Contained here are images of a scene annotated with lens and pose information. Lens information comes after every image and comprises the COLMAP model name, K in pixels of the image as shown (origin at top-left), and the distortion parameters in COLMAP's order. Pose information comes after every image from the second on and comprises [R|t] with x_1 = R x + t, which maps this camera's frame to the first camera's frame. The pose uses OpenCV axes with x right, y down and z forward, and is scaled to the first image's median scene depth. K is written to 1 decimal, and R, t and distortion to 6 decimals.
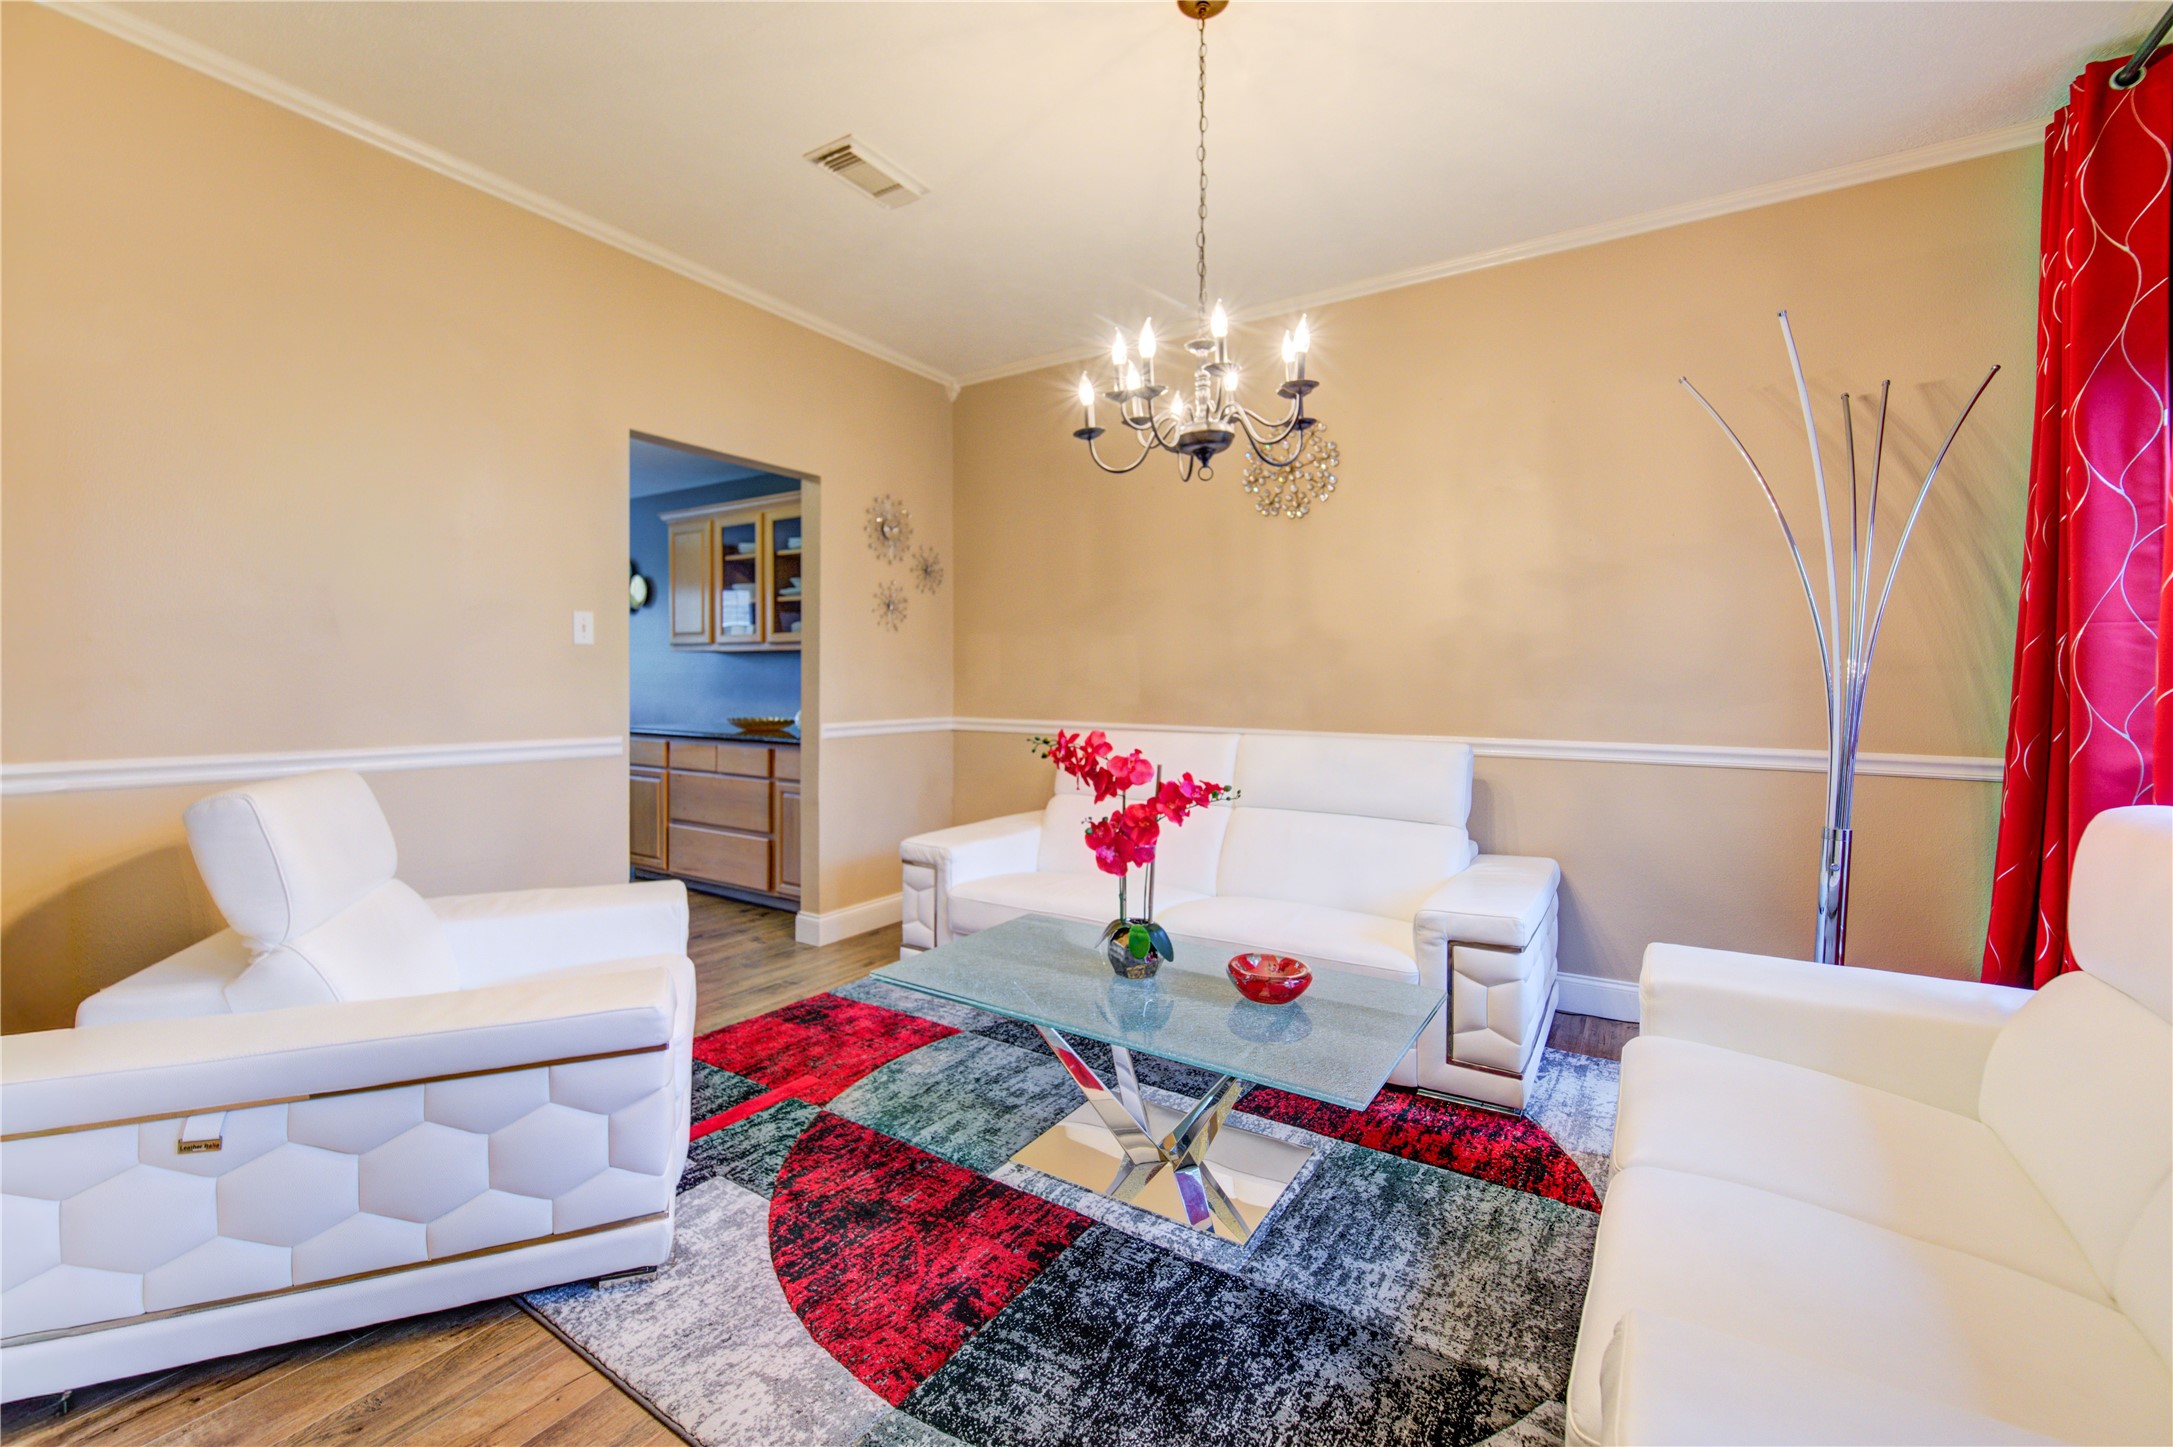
lens RADIAL K [[897.7, 0, 1063.3], [0, 897.7, 683.3], [0, 0, 1]] dist [-0.002903, -0.000517]
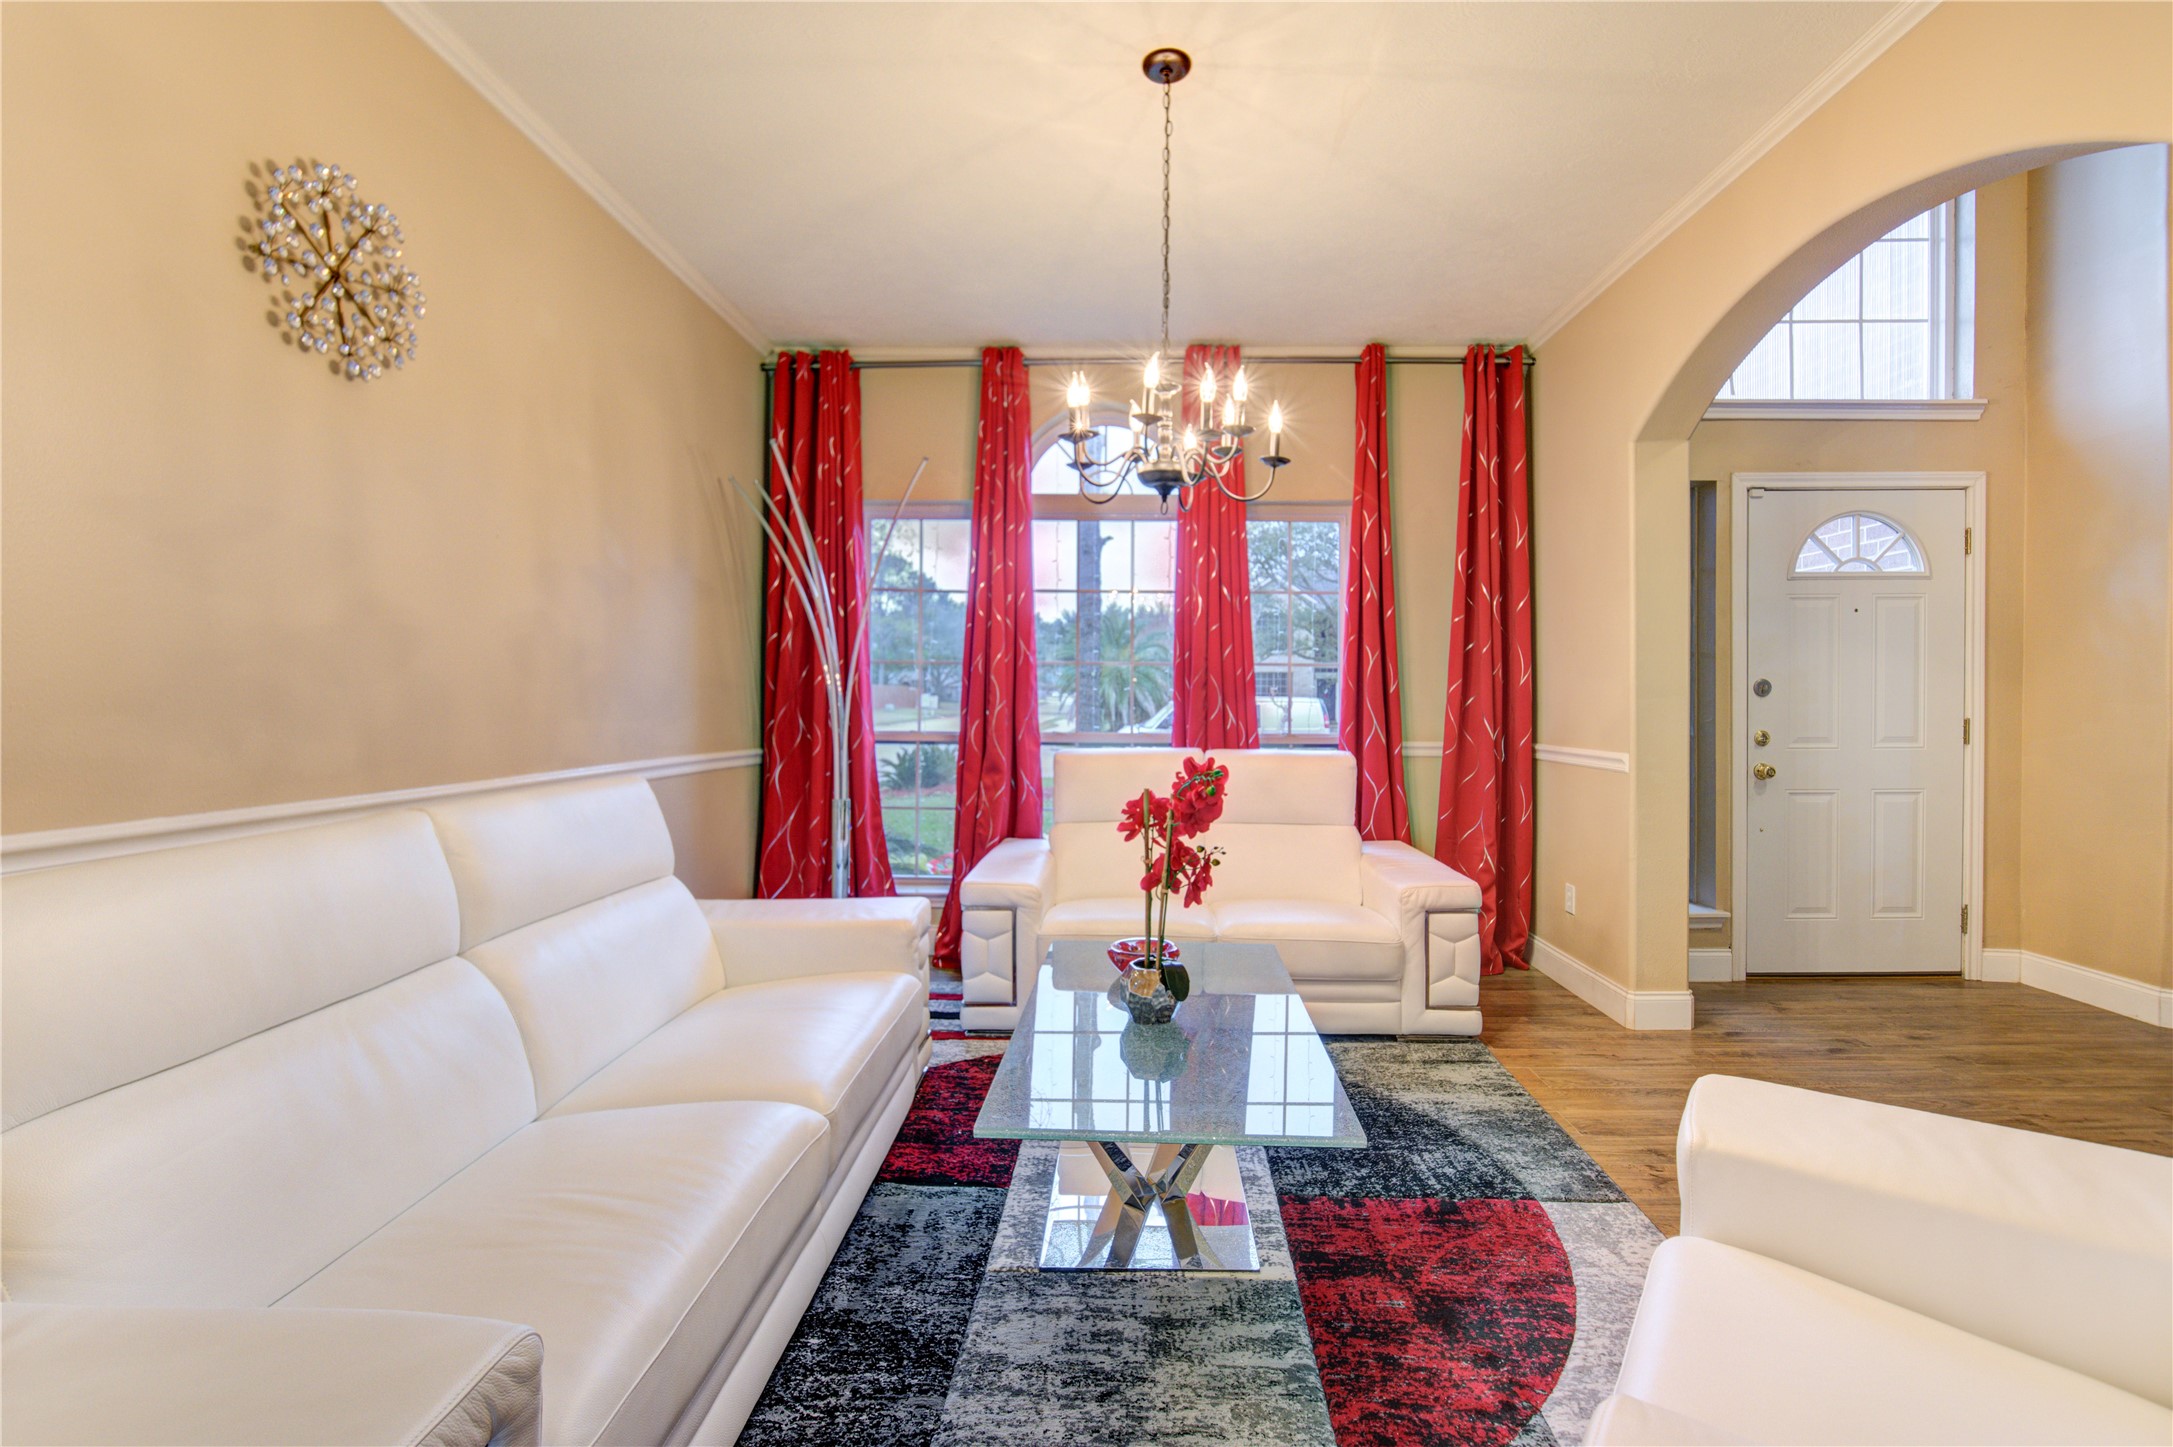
lens RADIAL K [[959.2, 0, 1122.5], [0, 959.2, 687.8], [0, 0, 1]] dist [-0.007943, -0.000572]
pose [[-0.546942, 0.002660, 0.837166, -0.758427], [-0.002008, 0.999988, -0.004489, -0.011474], [-0.837168, -0.004136, -0.546930, 1.637386]]
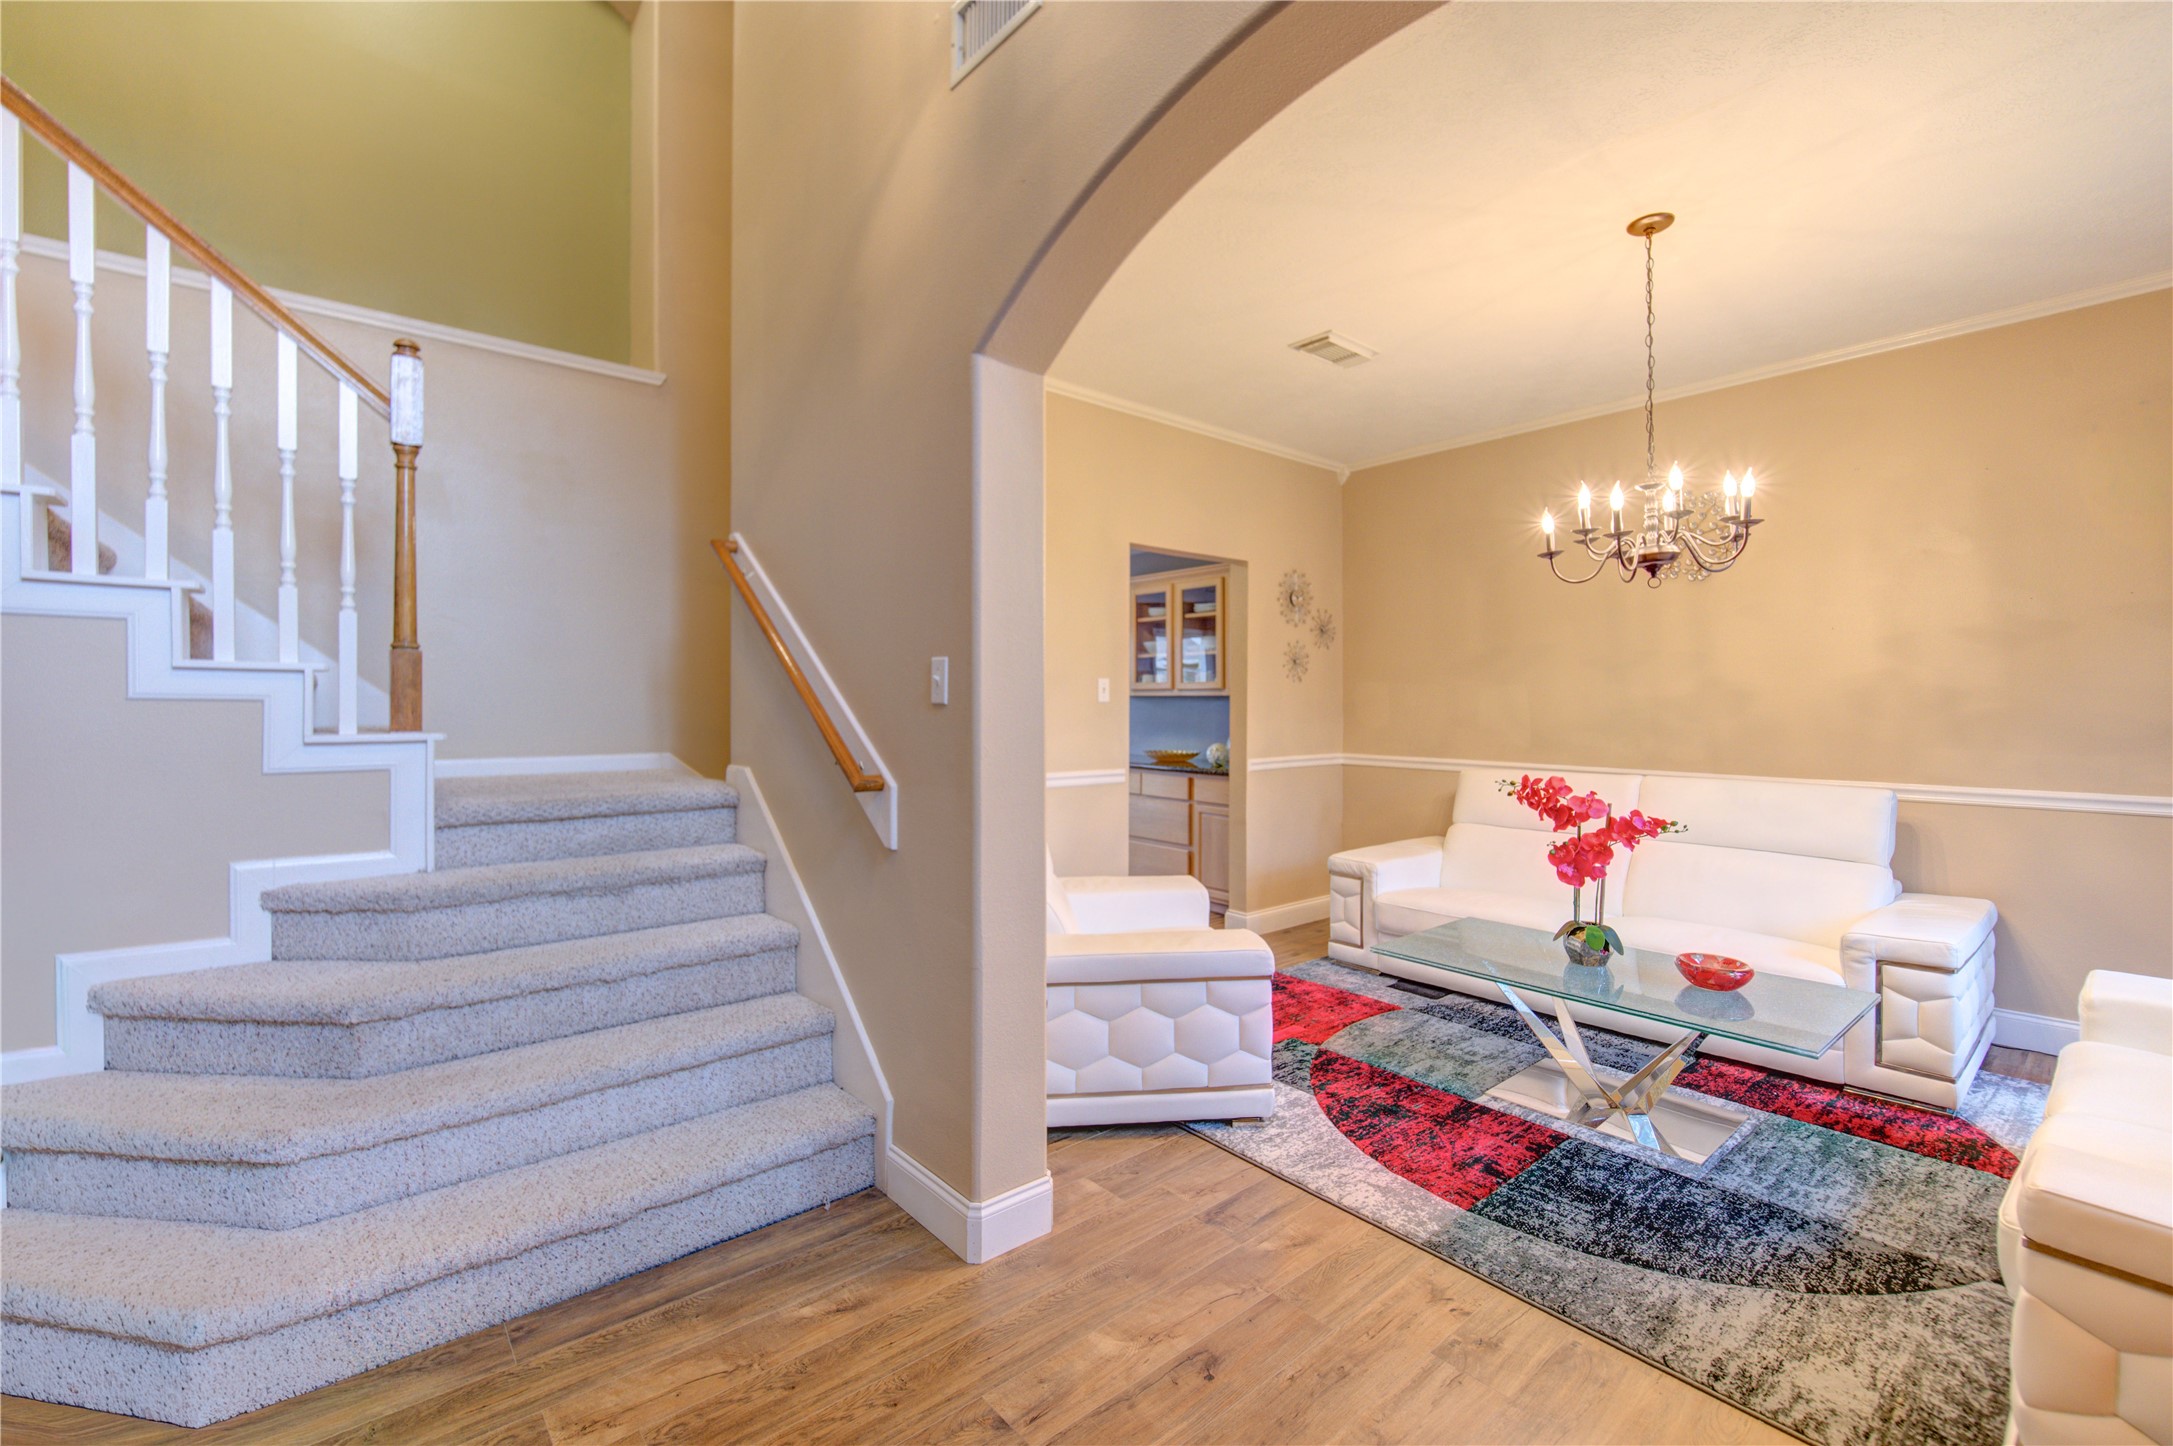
lens RADIAL K [[891.9, 0, 1066.2], [0, 891.9, 703.3], [0, 0, 1]] dist [-0.002181, -0.003455]
pose [[0.953417, -0.005617, -0.301604, -0.258578], [0.004541, 0.999981, -0.004269, -0.053825], [0.301623, 0.002701, 0.953424, -0.480377]]
